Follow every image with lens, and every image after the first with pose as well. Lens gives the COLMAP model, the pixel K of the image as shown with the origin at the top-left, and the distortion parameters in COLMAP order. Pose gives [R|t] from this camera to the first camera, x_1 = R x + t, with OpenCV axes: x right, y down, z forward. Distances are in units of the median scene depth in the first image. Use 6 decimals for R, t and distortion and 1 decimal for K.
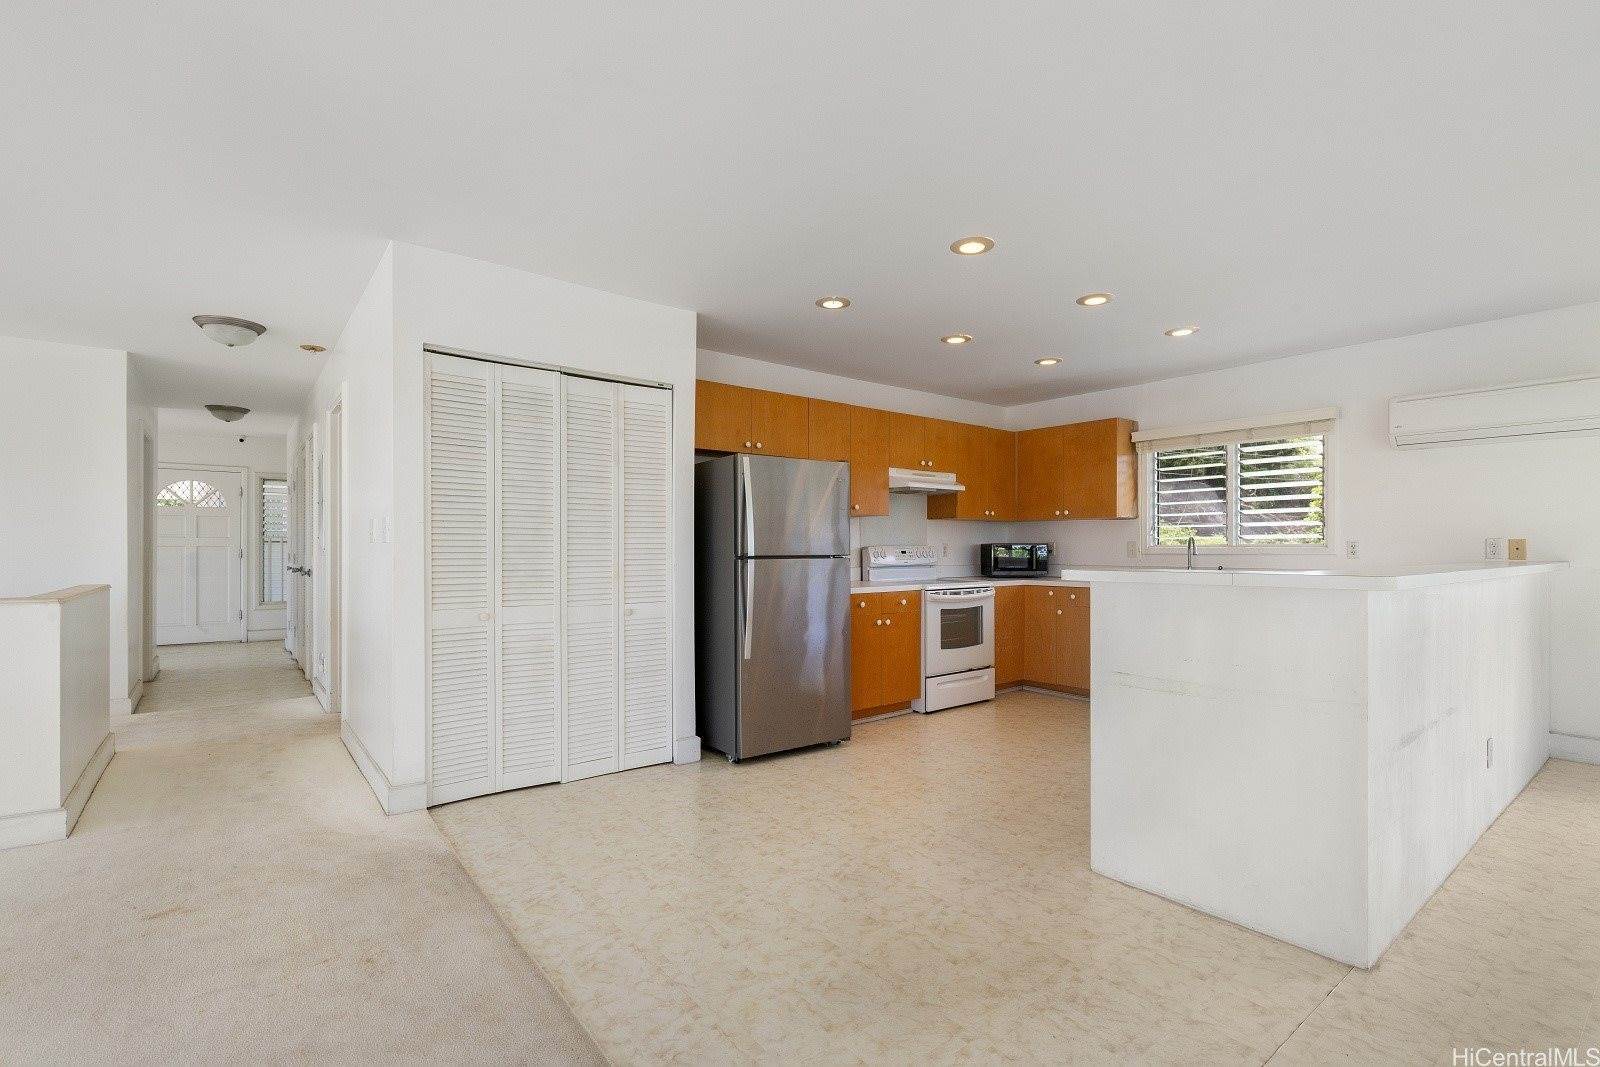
lens RADIAL K [[762.5, 0, 800.8], [0, 762.5, 550.5], [0, 0, 1]] dist [-0.001190, -0.000152]
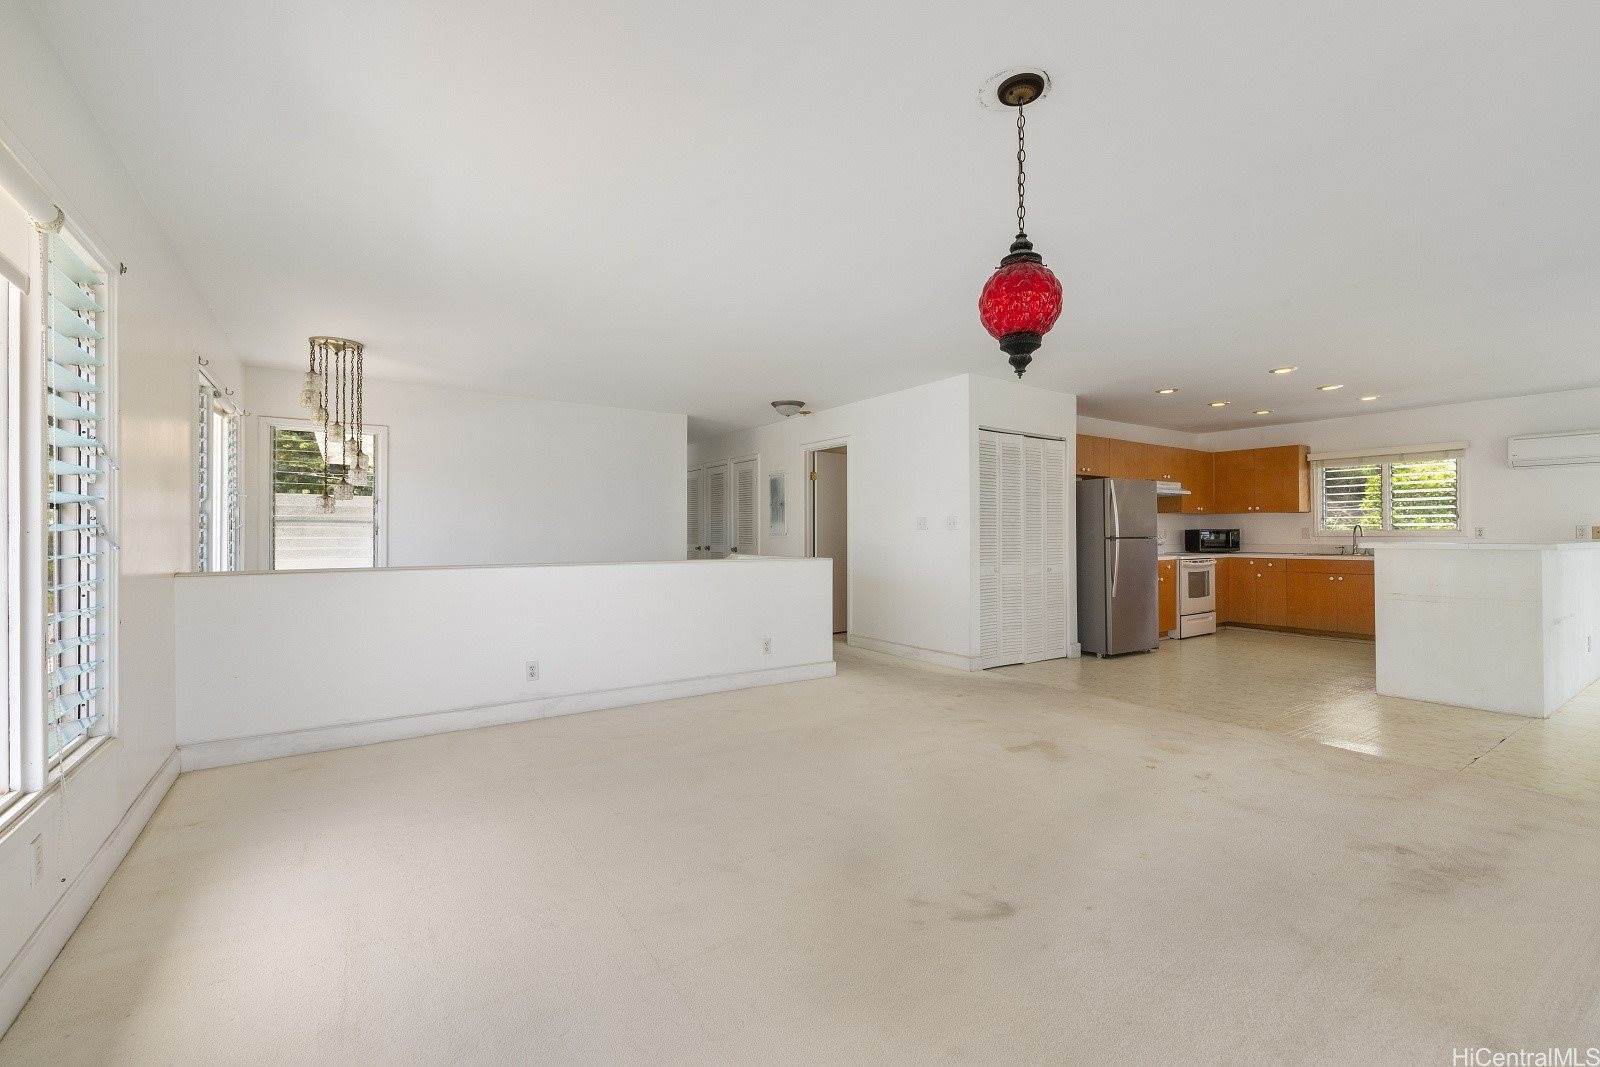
lens RADIAL K [[697.0, 0, 800.0], [0, 697.0, 533.5], [0, 0, 1]] dist [-0.000340, -0.000166]
pose [[0.997183, -0.002780, -0.074957, -0.500154], [0.002459, 0.999987, -0.004378, 0.003026], [0.074968, 0.004182, 0.997177, -0.473353]]
